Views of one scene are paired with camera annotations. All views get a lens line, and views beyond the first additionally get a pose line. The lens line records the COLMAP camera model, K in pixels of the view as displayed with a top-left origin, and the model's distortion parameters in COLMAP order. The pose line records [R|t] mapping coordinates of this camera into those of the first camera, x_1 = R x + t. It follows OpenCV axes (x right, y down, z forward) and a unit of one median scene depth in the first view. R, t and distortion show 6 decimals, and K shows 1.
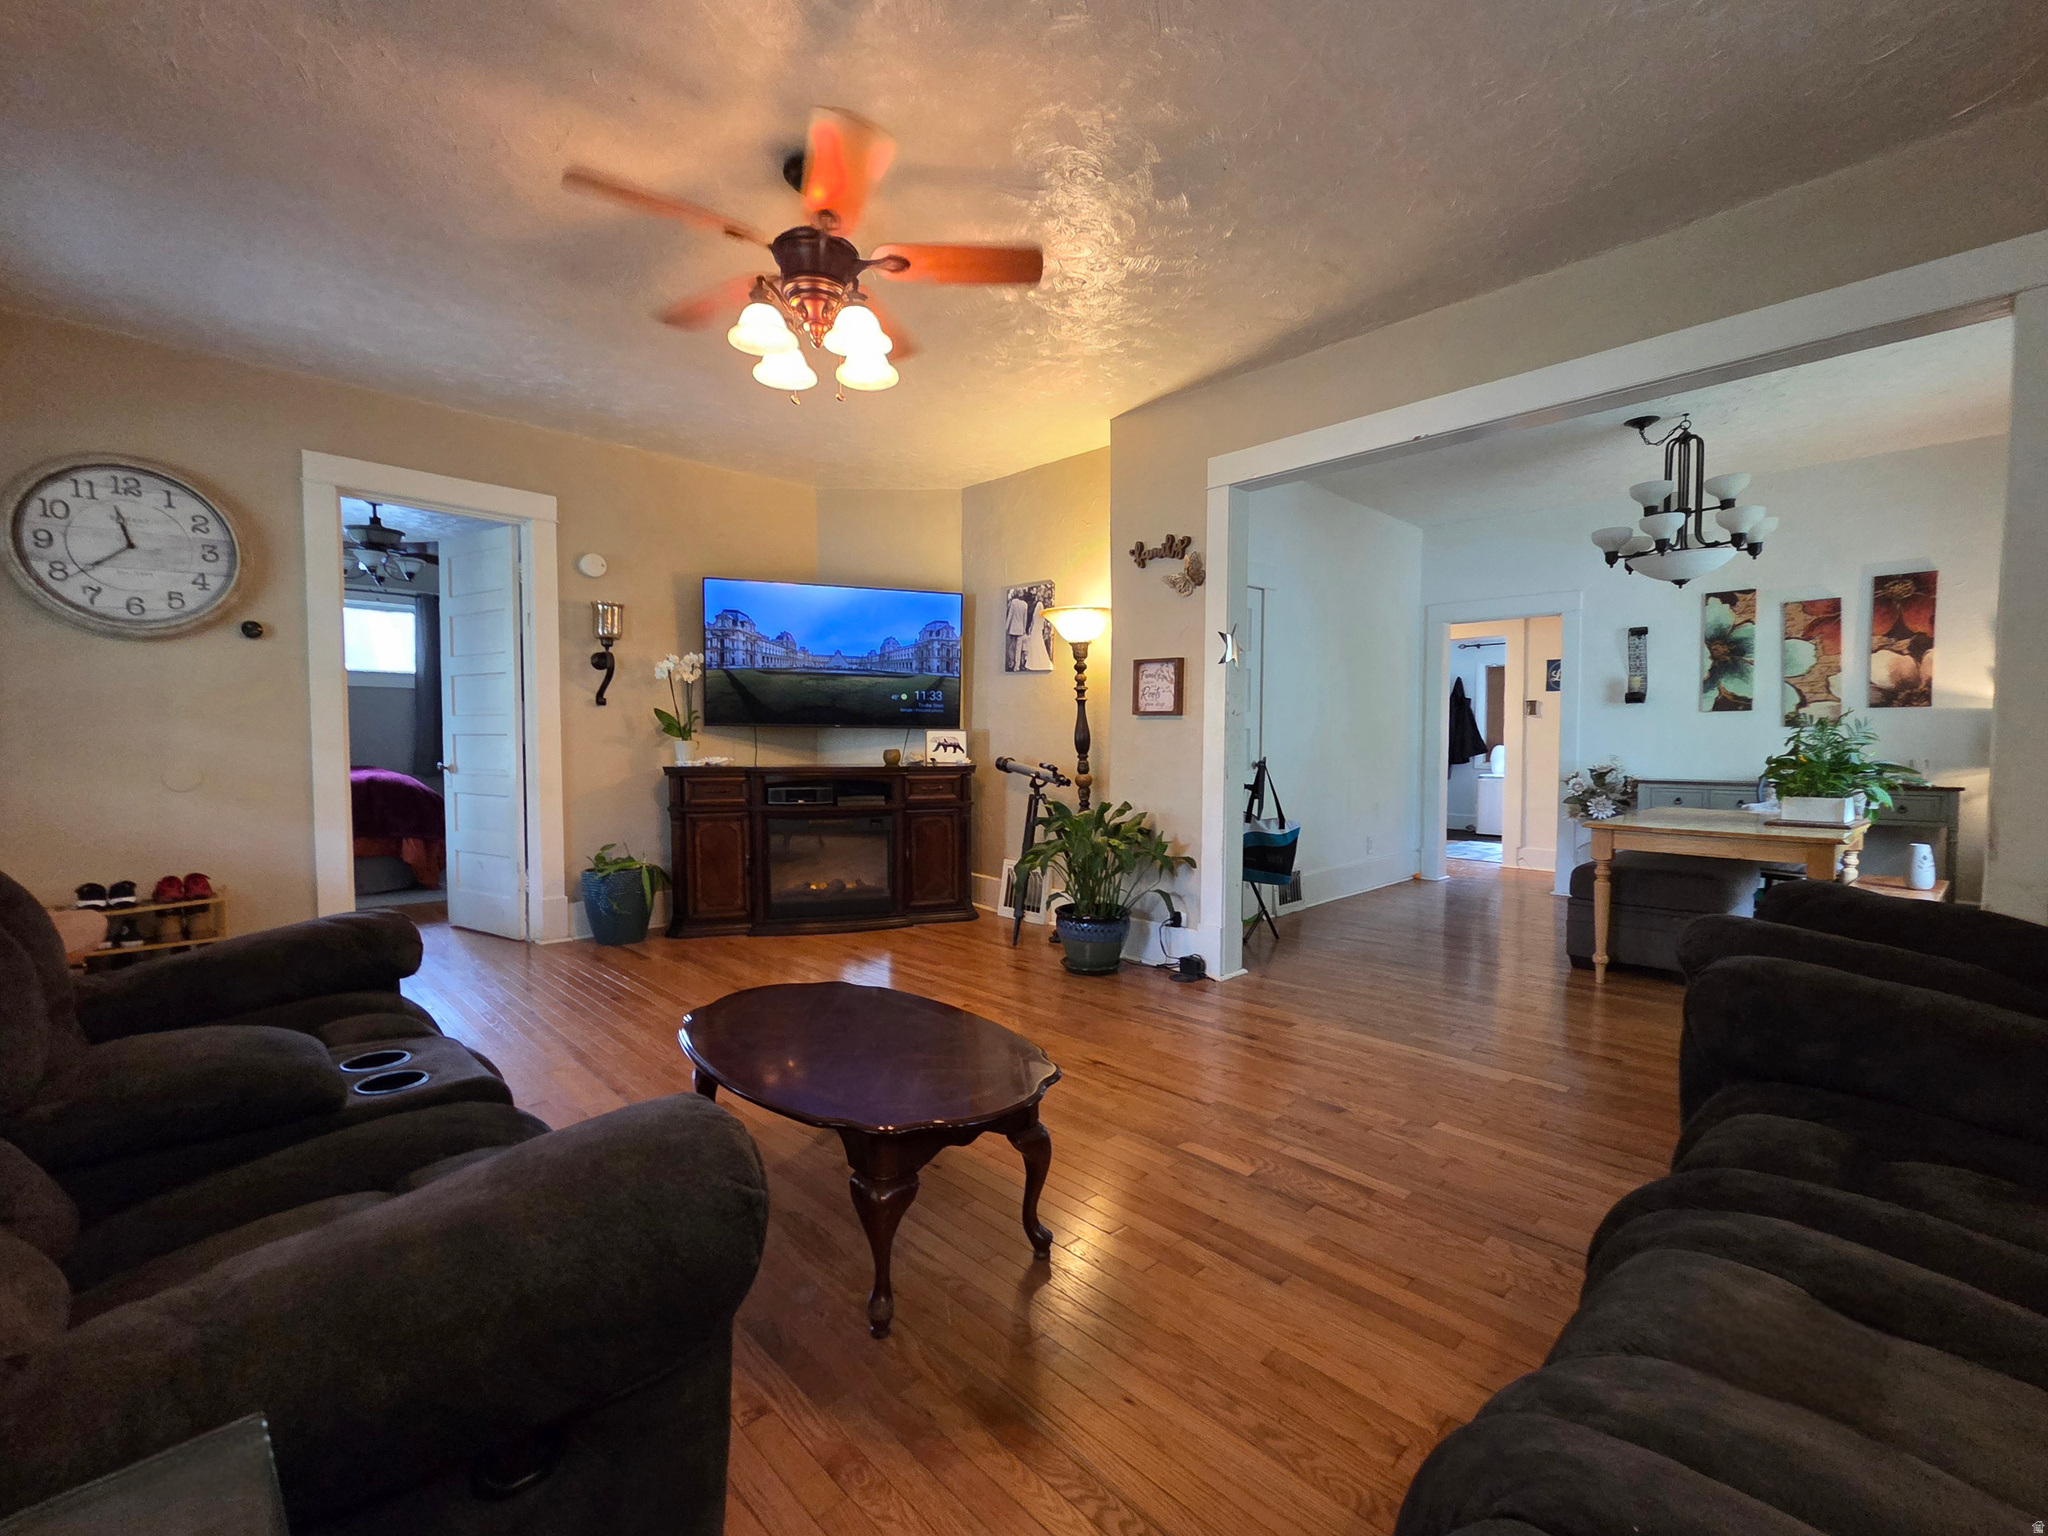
lens RADIAL K [[873.0, 0, 1032.0], [0, 873.0, 776.6], [0, 0, 1]] dist [0.002018, 0.000072]
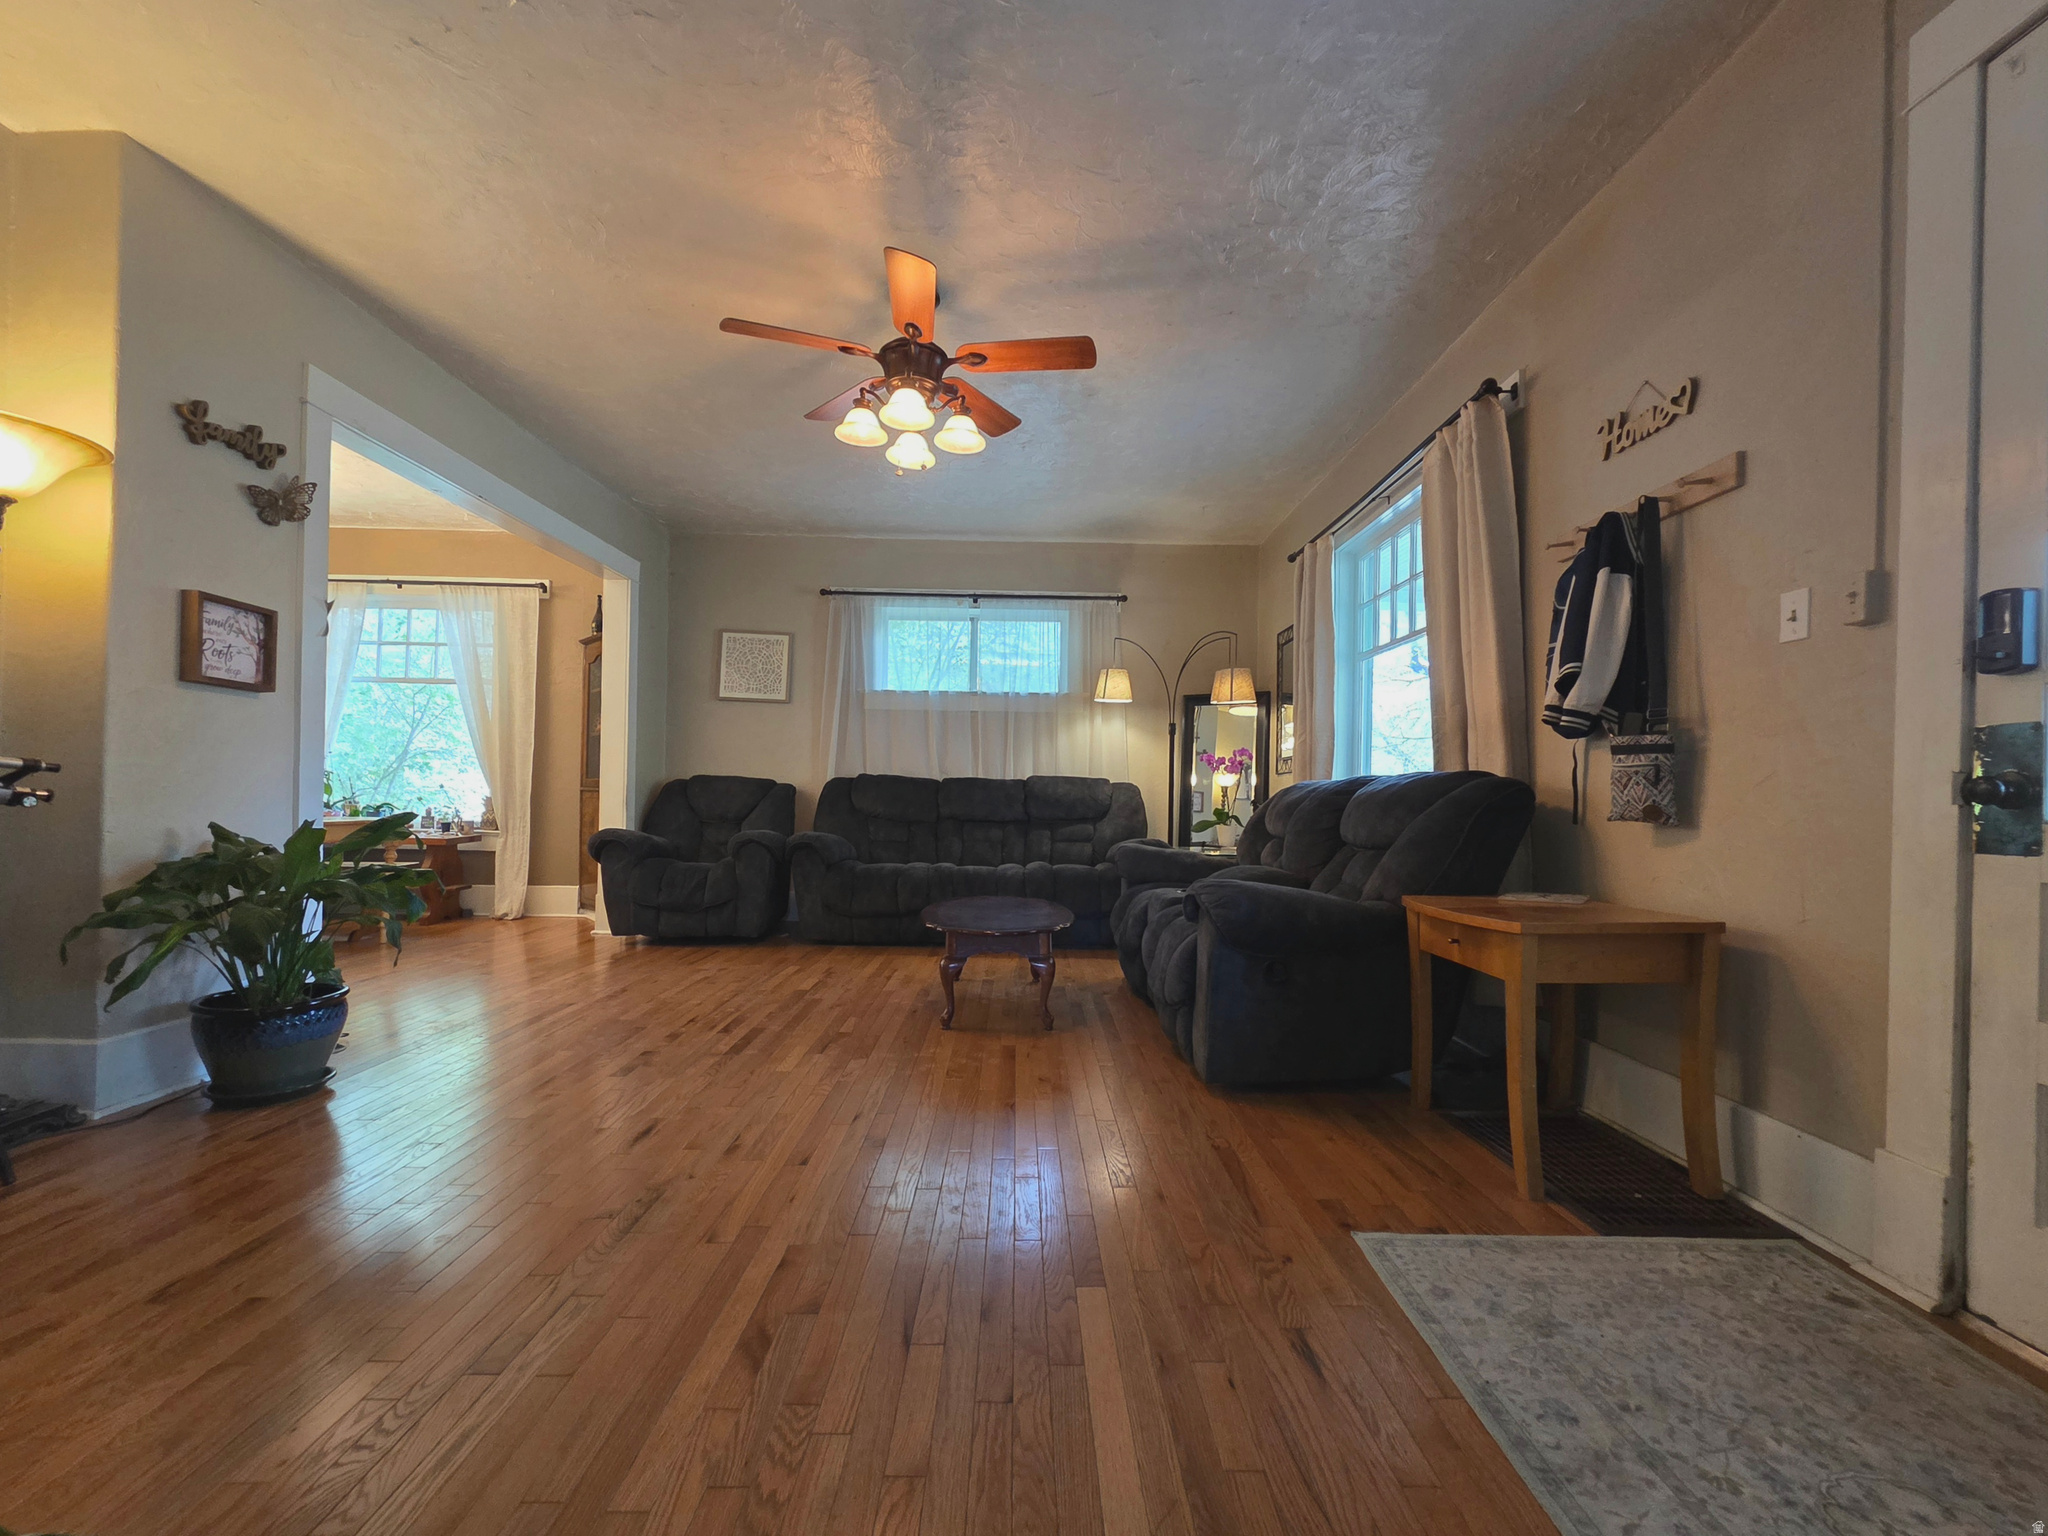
lens RADIAL K [[857.4, 0, 1026.8], [0, 857.4, 796.0], [0, 0, 1]] dist [0.000571, -0.000297]
pose [[-0.716494, -0.012440, 0.697482, -0.620456], [0.013731, 0.999396, 0.031930, -0.001214], [-0.697458, 0.032455, -0.715890, 0.889889]]
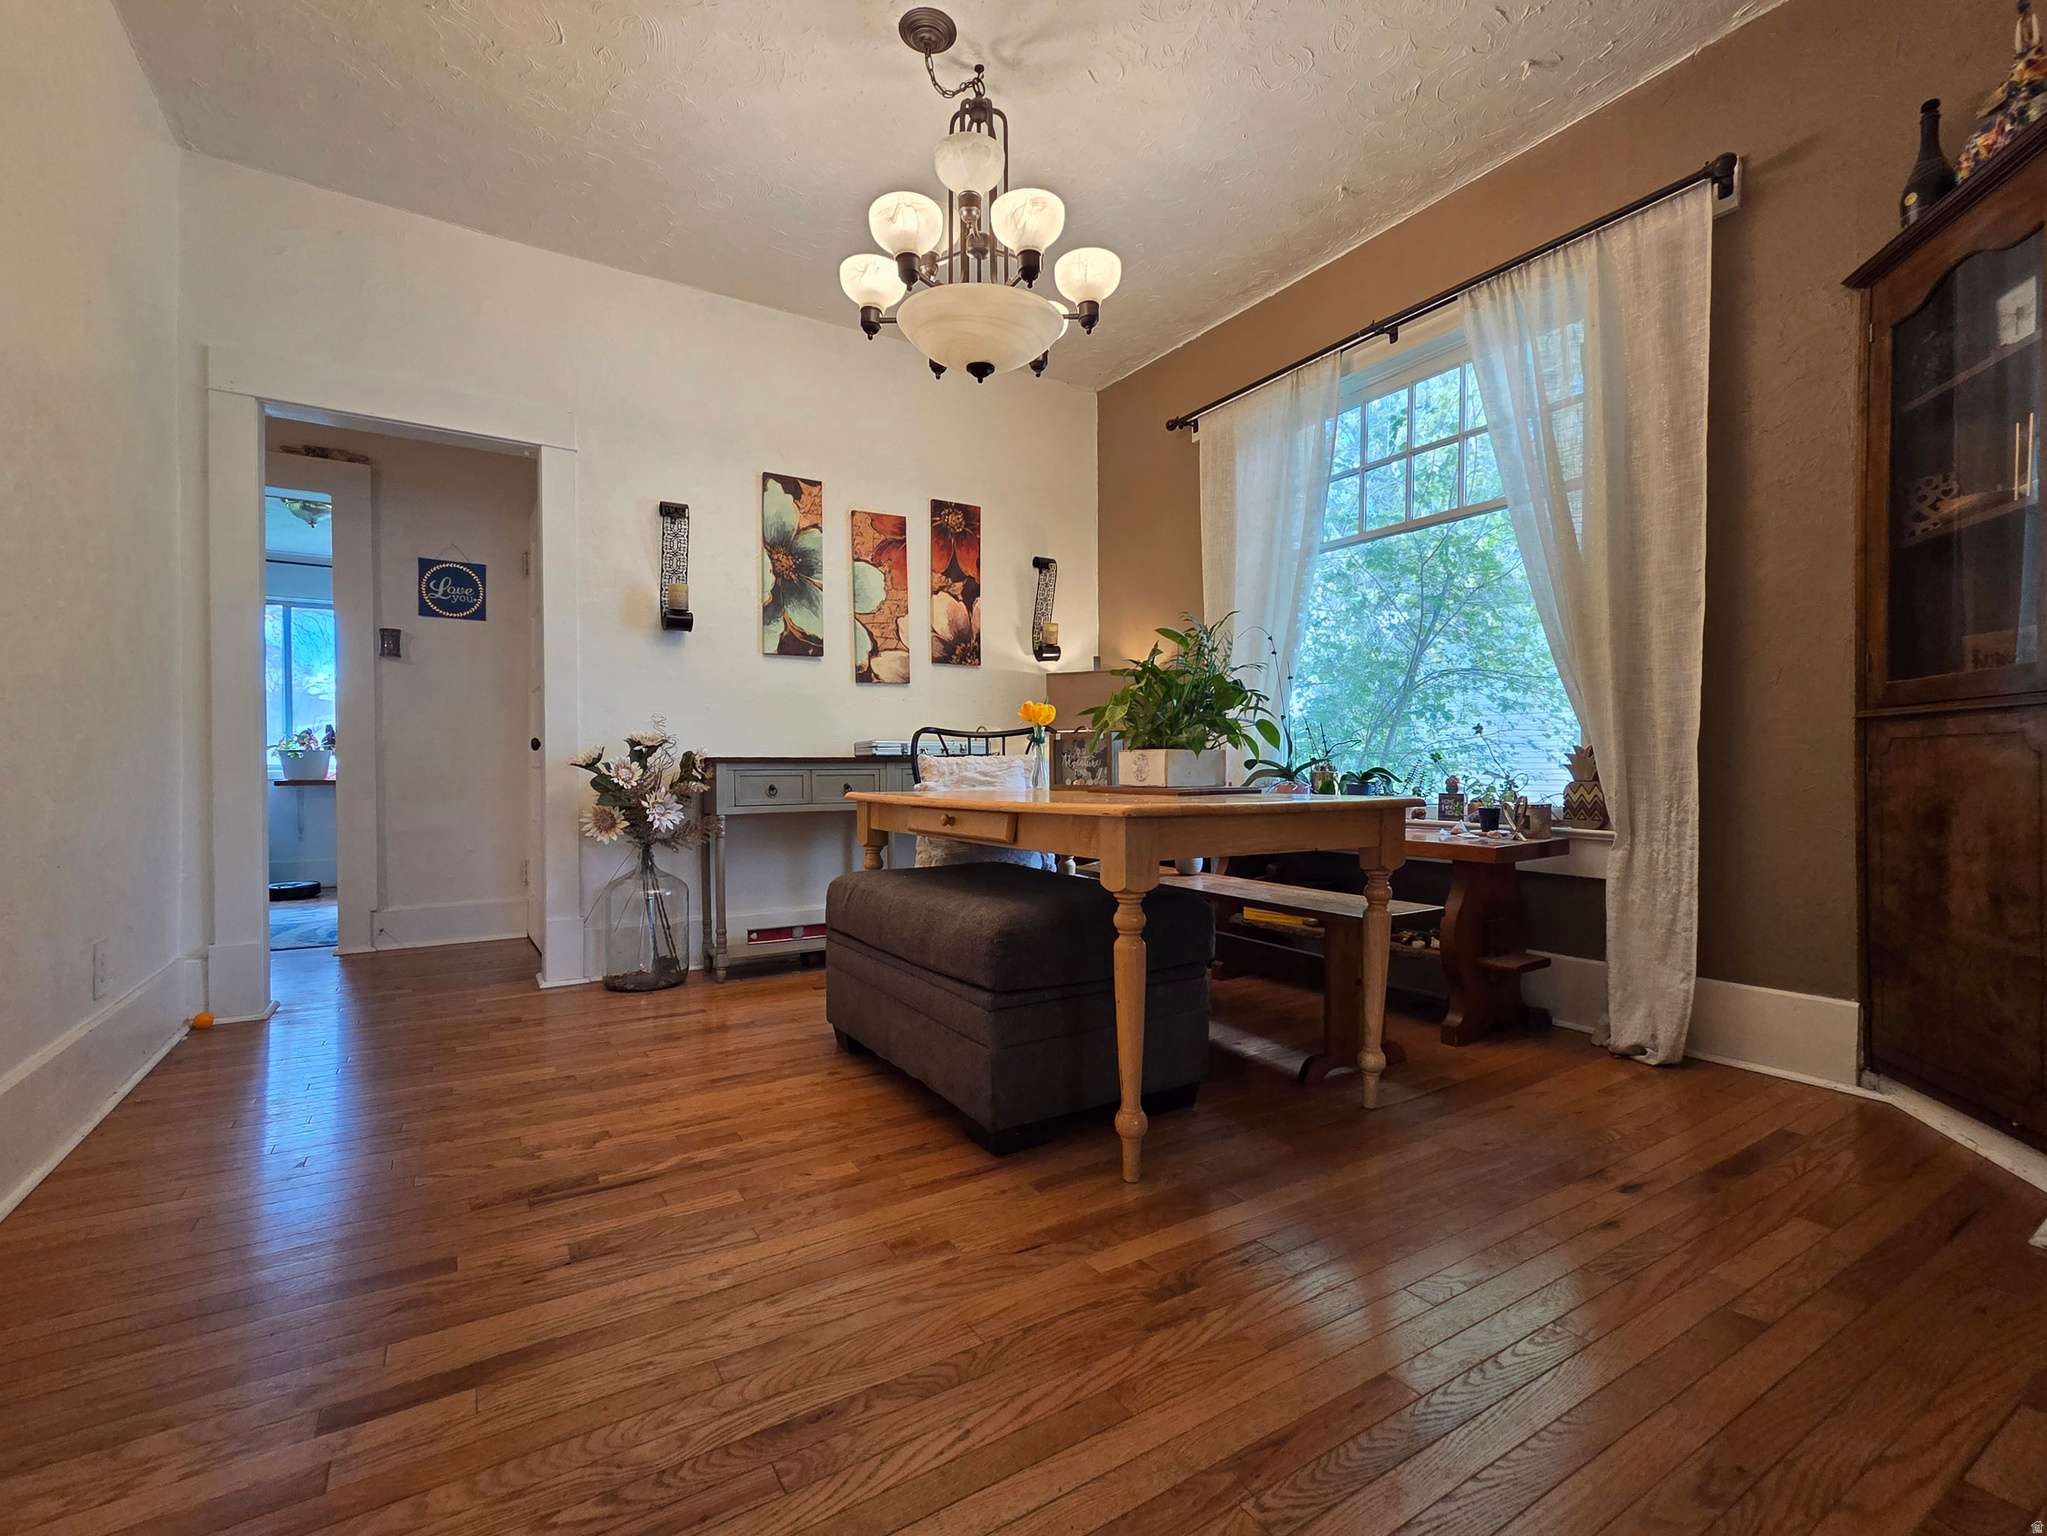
lens RADIAL K [[922.2, 0, 1030.8], [0, 922.2, 773.5], [0, 0, 1]] dist [-0.002211, -0.000054]
pose [[0.219053, -0.008007, 0.975680, 0.162775], [0.047725, 0.998857, -0.002518, 0.028821], [-0.974545, 0.047116, 0.219185, 0.753070]]
